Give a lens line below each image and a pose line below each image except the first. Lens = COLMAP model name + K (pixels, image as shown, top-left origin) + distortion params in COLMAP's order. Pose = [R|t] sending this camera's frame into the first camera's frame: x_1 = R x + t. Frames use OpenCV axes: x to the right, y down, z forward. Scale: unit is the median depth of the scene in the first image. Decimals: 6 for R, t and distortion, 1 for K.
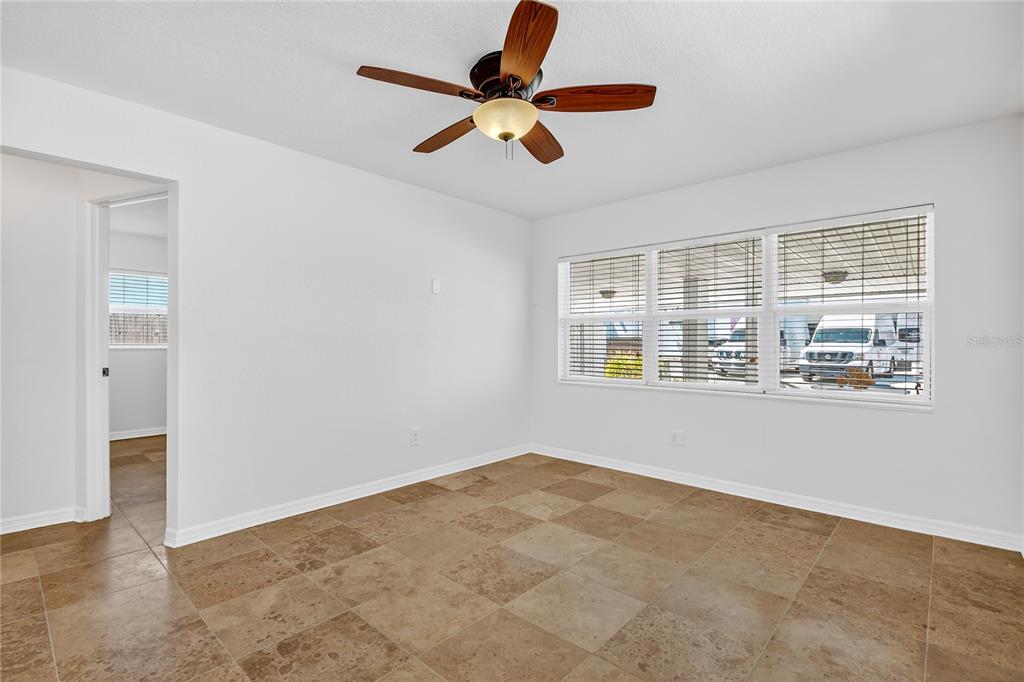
lens RADIAL K [[467.6, 0, 507.2], [0, 467.6, 344.0], [0, 0, 1]] dist [0.000077, -0.009250]
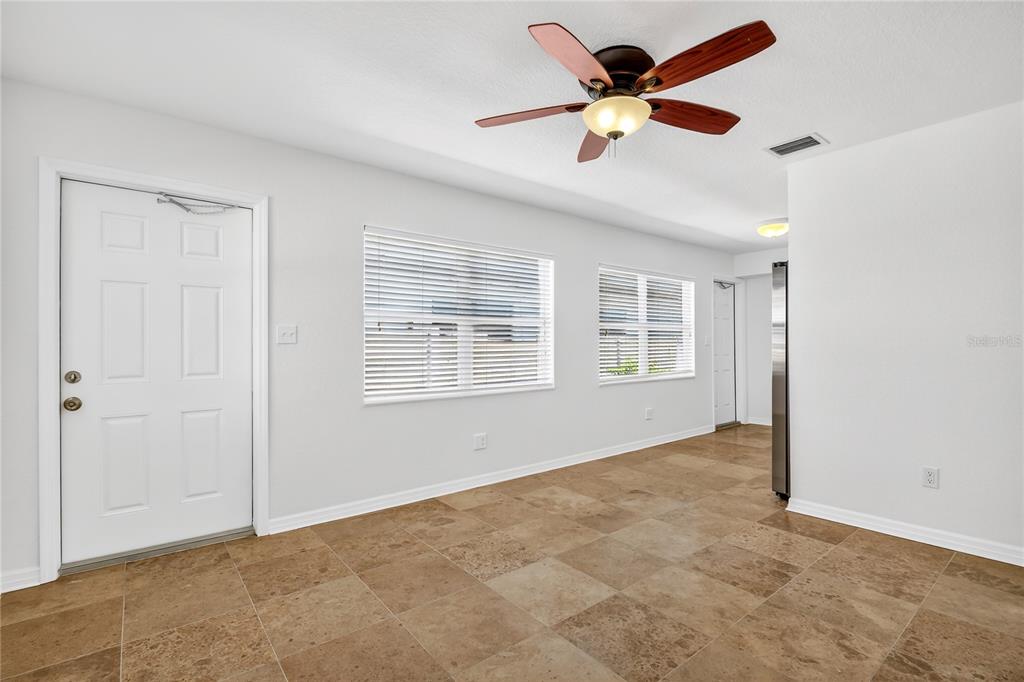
lens RADIAL K [[467.6, 0, 507.2], [0, 467.6, 344.0], [0, 0, 1]] dist [0.000077, -0.009250]
pose [[-0.987304, 0.002649, 0.158820, 0.063058], [0.002944, 0.999994, 0.001619, -0.008364], [-0.158815, 0.002066, -0.987306, 1.861474]]
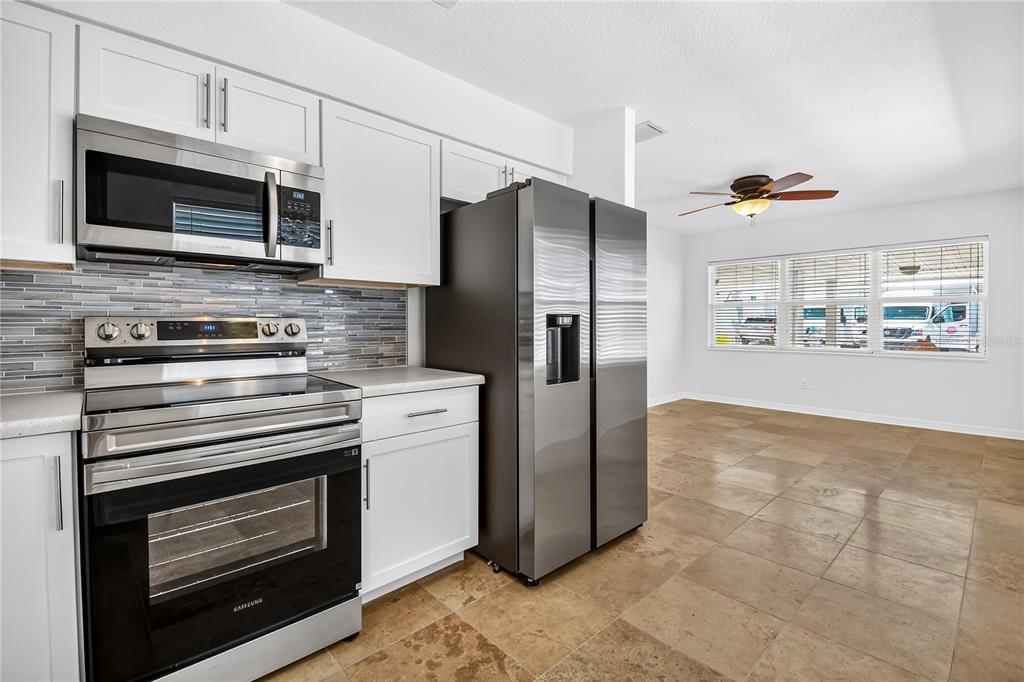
lens RADIAL K [[451.5, 0, 508.0], [0, 451.5, 329.1], [0, 0, 1]] dist [0.001158, -0.007963]
pose [[0.996421, -0.005344, -0.084355, -0.790605], [0.006477, 0.999892, 0.013163, -0.003474], [0.084275, -0.013662, 0.996349, -0.890457]]
